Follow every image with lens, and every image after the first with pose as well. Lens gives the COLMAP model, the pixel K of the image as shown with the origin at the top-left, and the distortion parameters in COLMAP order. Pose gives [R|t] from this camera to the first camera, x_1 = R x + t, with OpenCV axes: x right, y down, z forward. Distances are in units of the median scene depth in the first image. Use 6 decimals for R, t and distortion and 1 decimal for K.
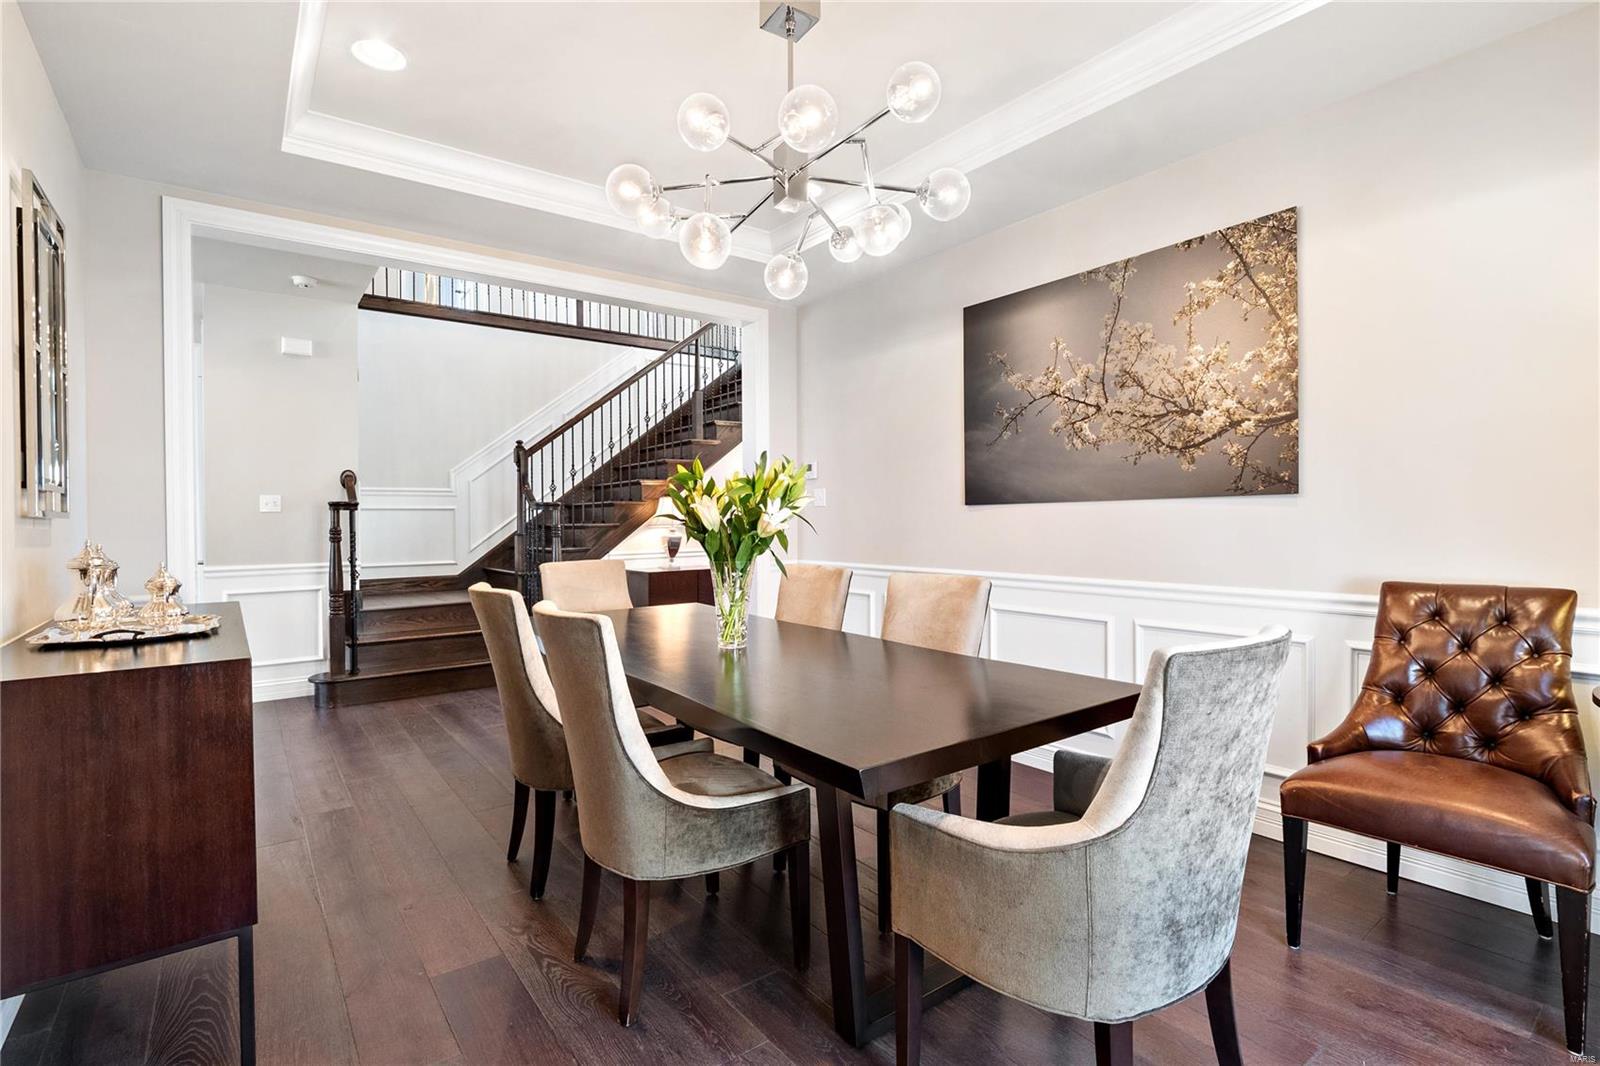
lens RADIAL K [[748.7, 0, 805.7], [0, 748.7, 543.2], [0, 0, 1]] dist [-0.008961, -0.005520]
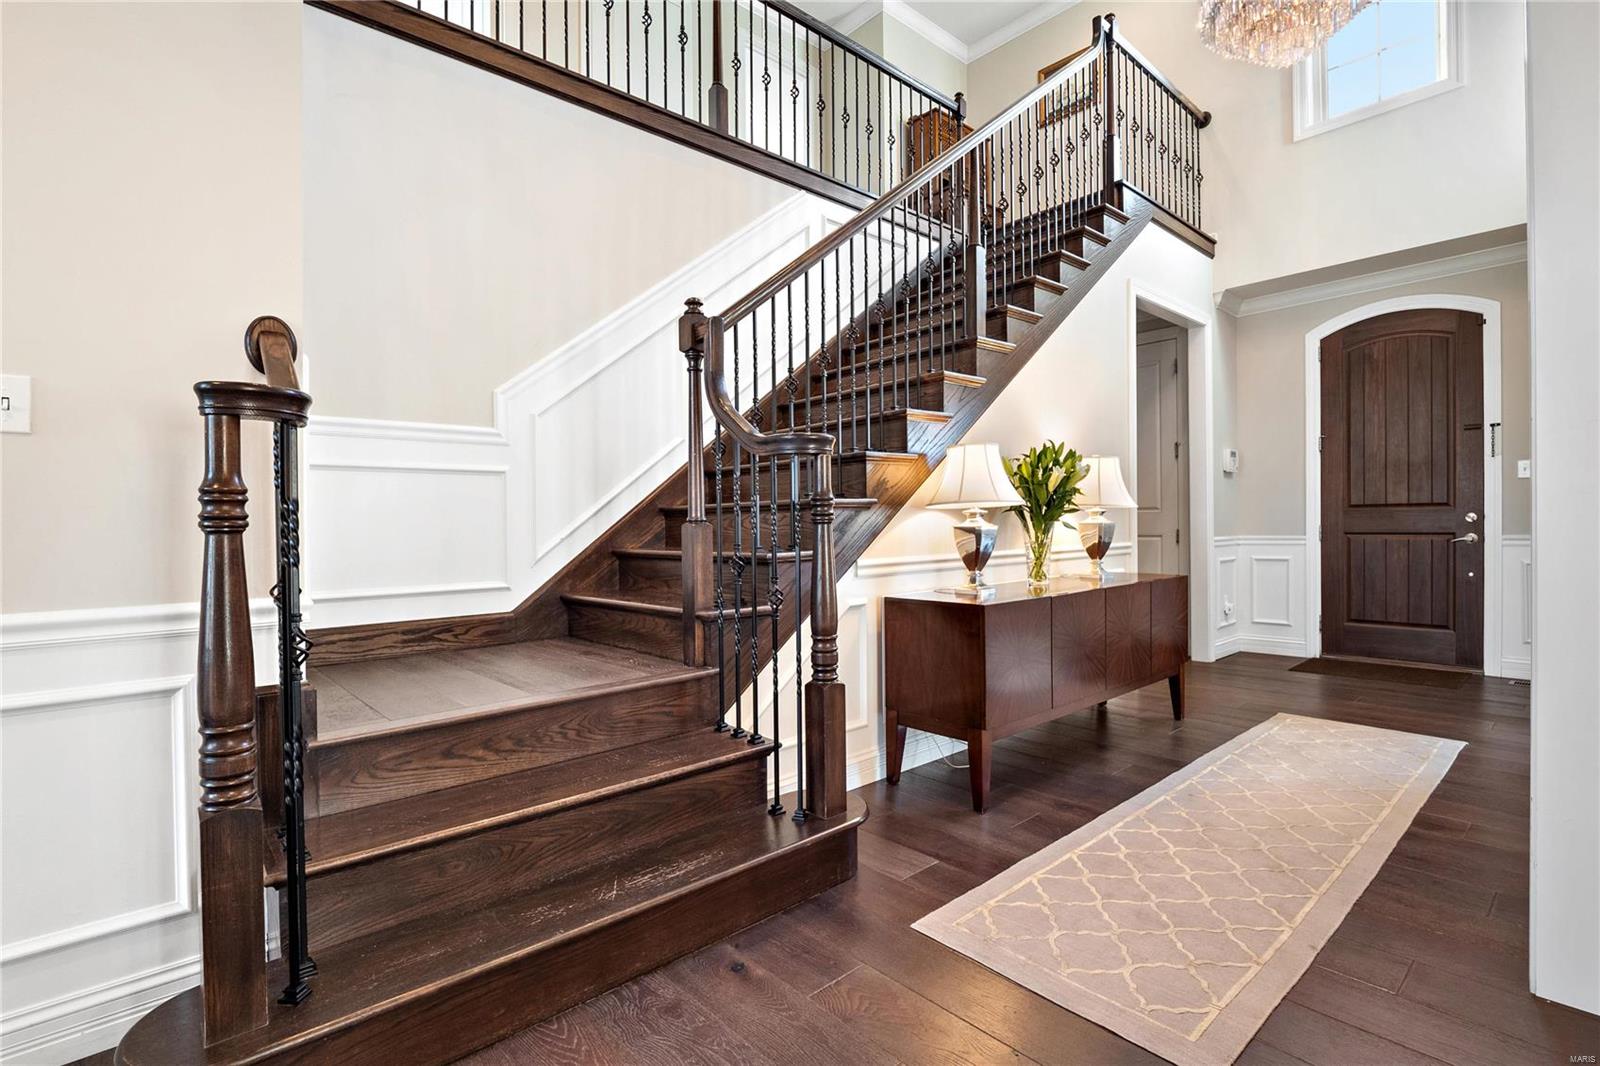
lens RADIAL K [[748.7, 0, 806.2], [0, 748.7, 539.2], [0, 0, 1]] dist [-0.008961, -0.005520]
pose [[0.996920, -0.010579, 0.077707, -0.414573], [0.011673, 0.999839, -0.013638, 0.006832], [-0.077550, 0.014503, 0.996883, 0.672493]]
